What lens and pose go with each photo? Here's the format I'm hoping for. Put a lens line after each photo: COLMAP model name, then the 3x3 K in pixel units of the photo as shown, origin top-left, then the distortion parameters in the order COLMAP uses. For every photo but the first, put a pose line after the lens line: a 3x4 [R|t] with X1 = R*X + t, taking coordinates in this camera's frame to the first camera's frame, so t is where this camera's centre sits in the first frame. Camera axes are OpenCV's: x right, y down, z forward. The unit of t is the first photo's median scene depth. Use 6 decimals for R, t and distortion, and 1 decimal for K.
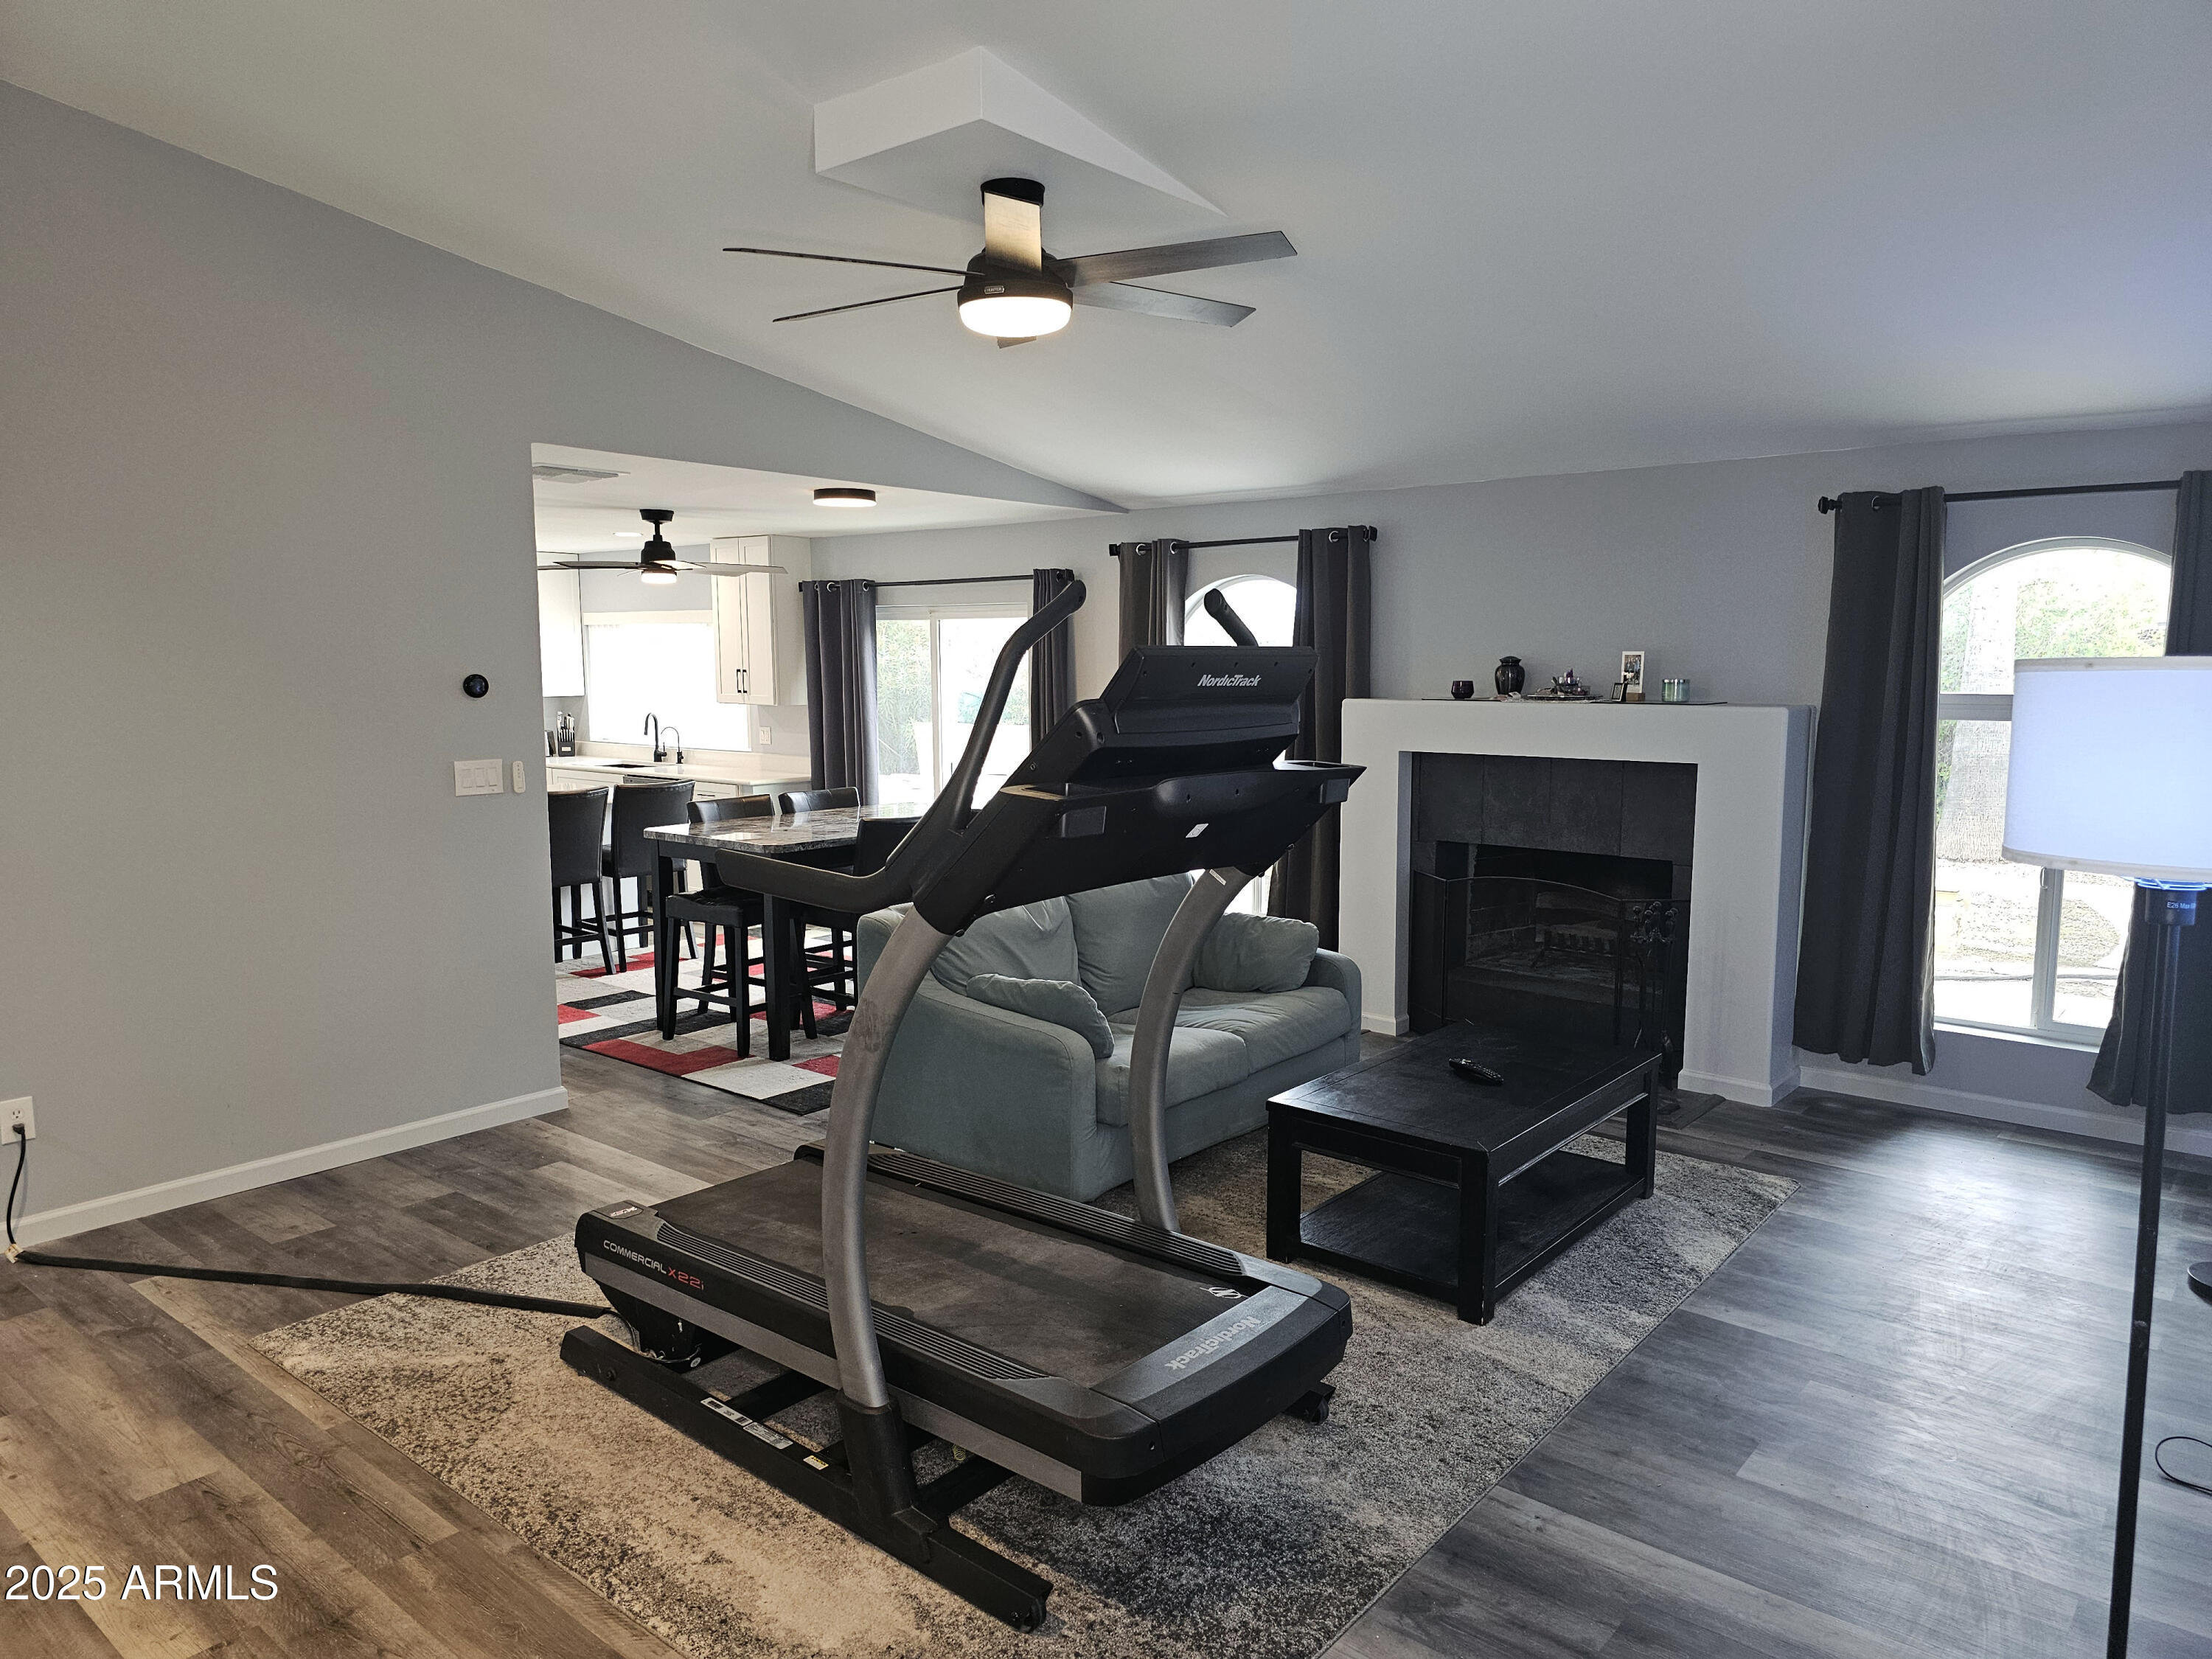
lens RADIAL K [[1482.5, 0, 1113.2], [0, 1482.5, 833.0], [0, 0, 1]] dist [0.071980, -0.069699]
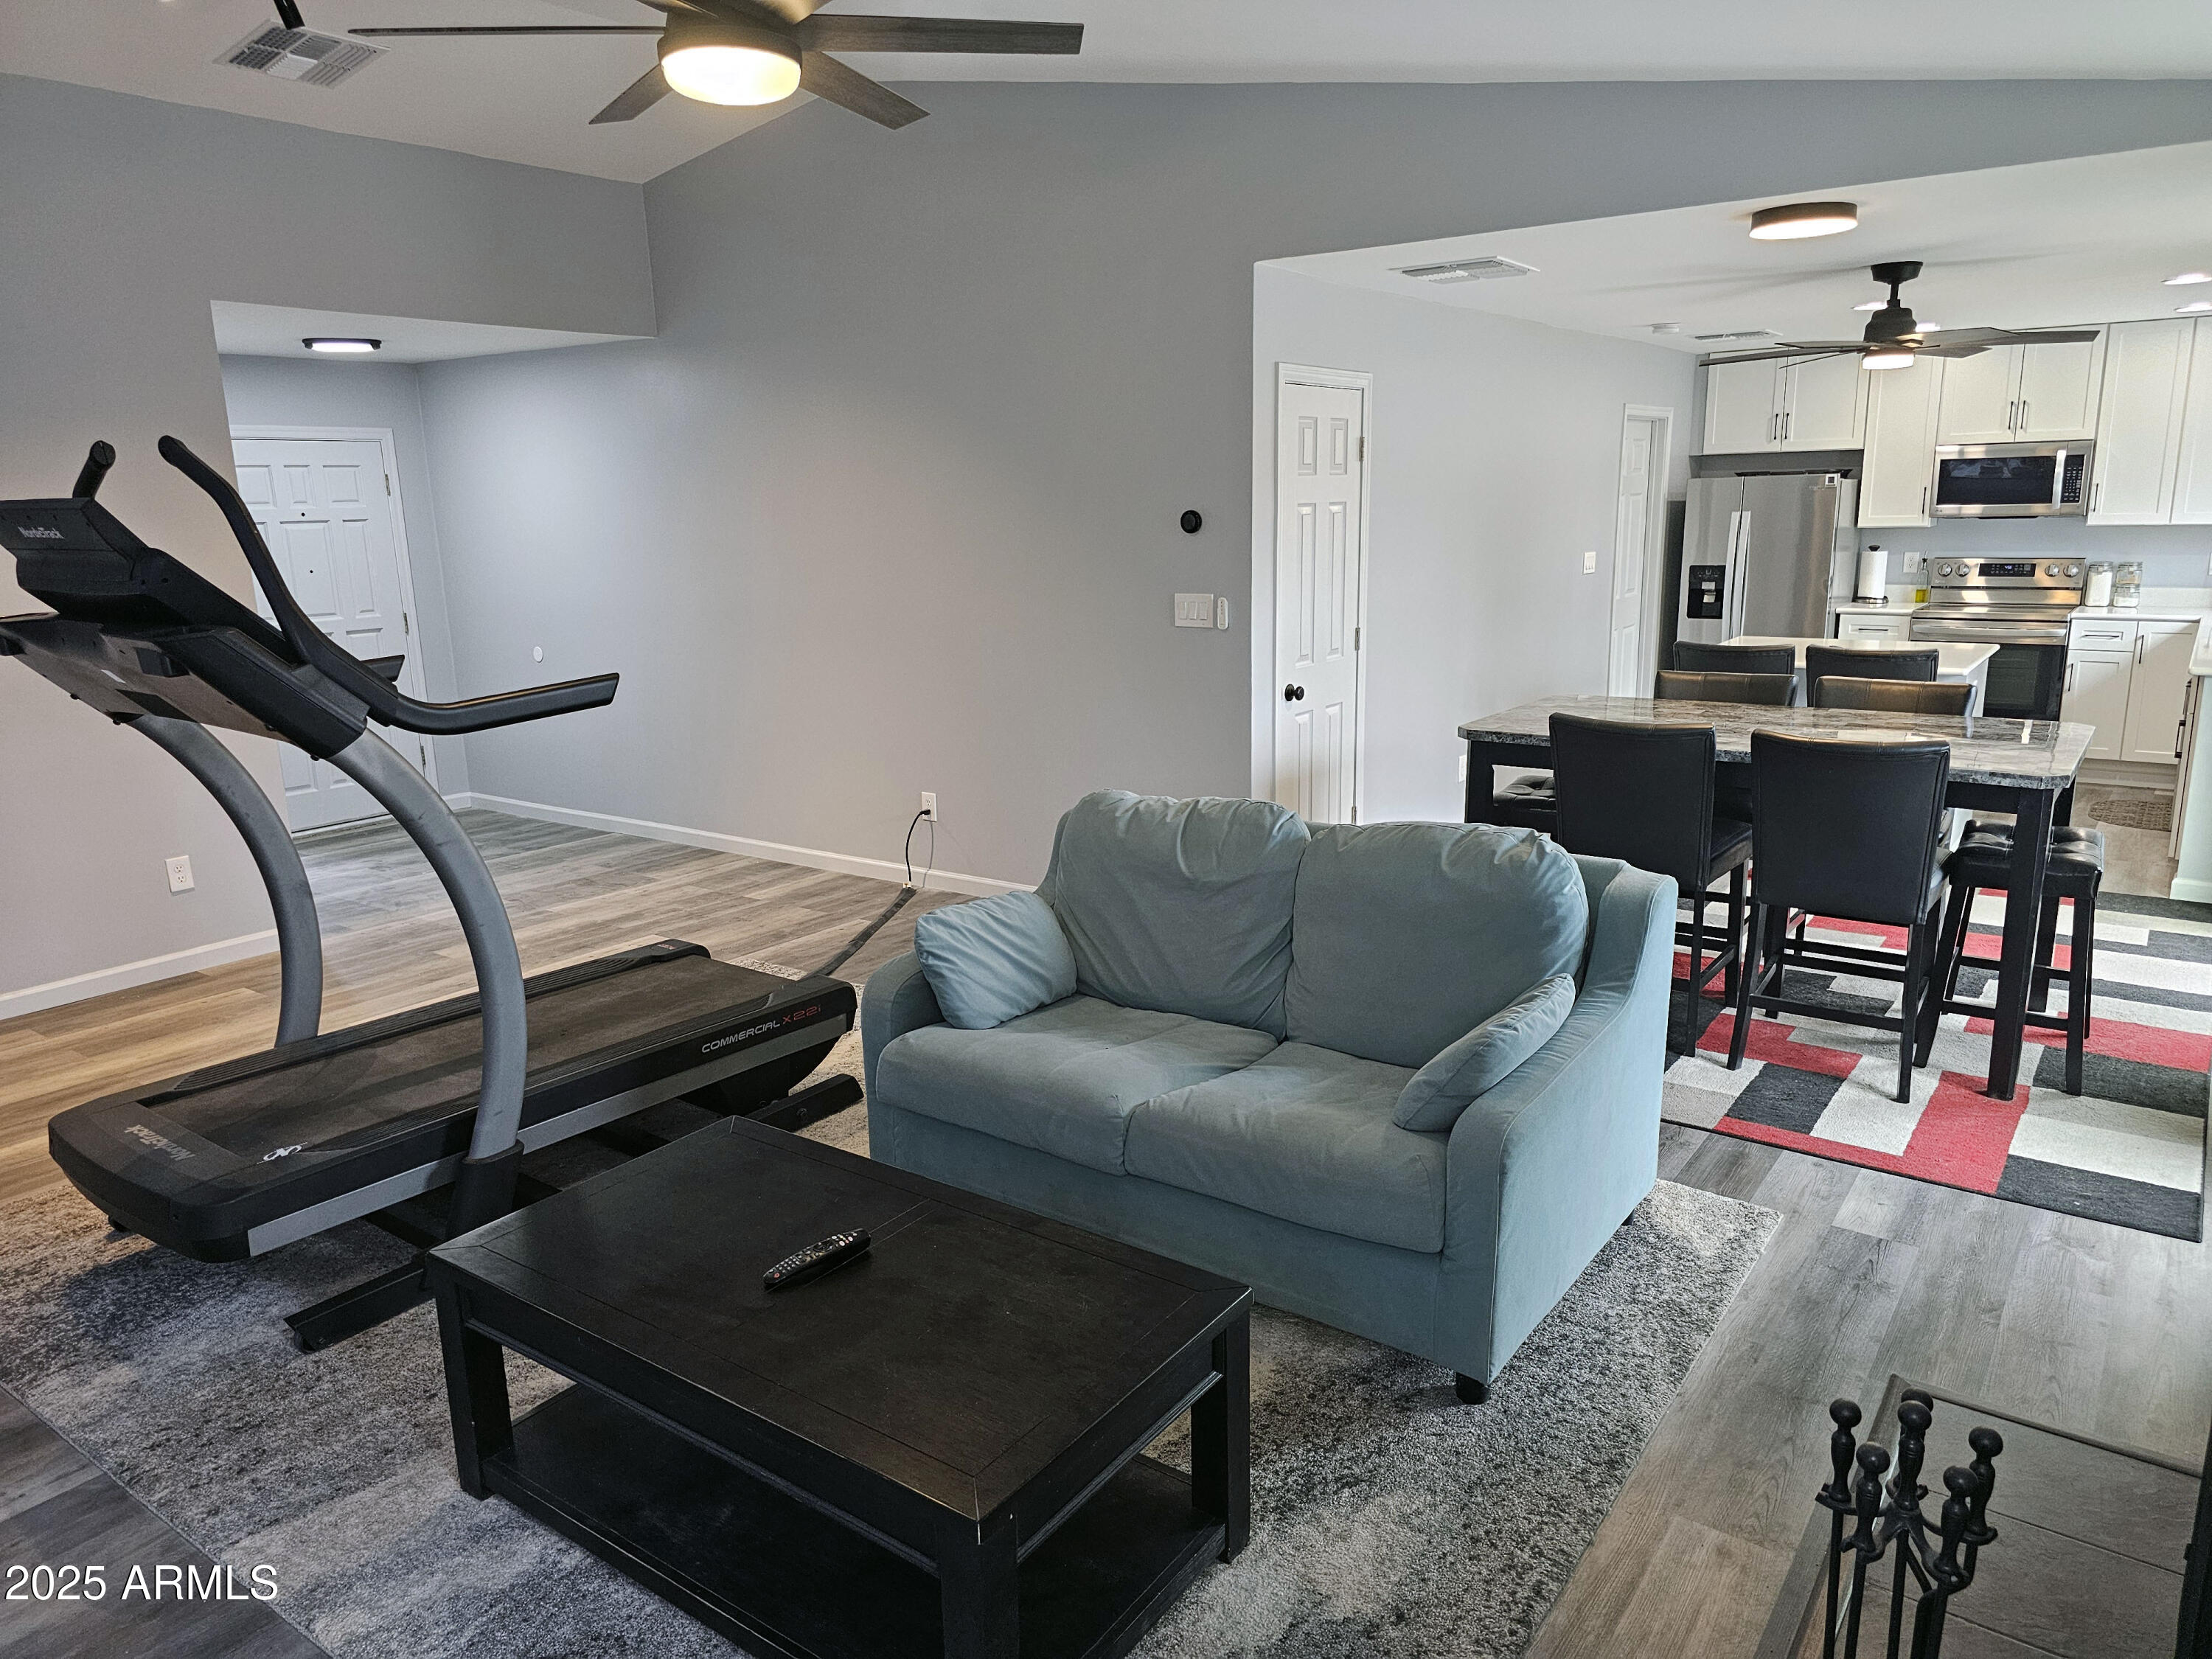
lens RADIAL K [[1482.5, 0, 1113.2], [0, 1482.5, 833.0], [0, 0, 1]] dist [0.071980, -0.069699]
pose [[0.064936, 0.222444, -0.972781, 0.431934], [-0.097151, 0.971616, 0.215692, -0.072193], [0.993149, 0.080500, 0.084704, 0.597692]]
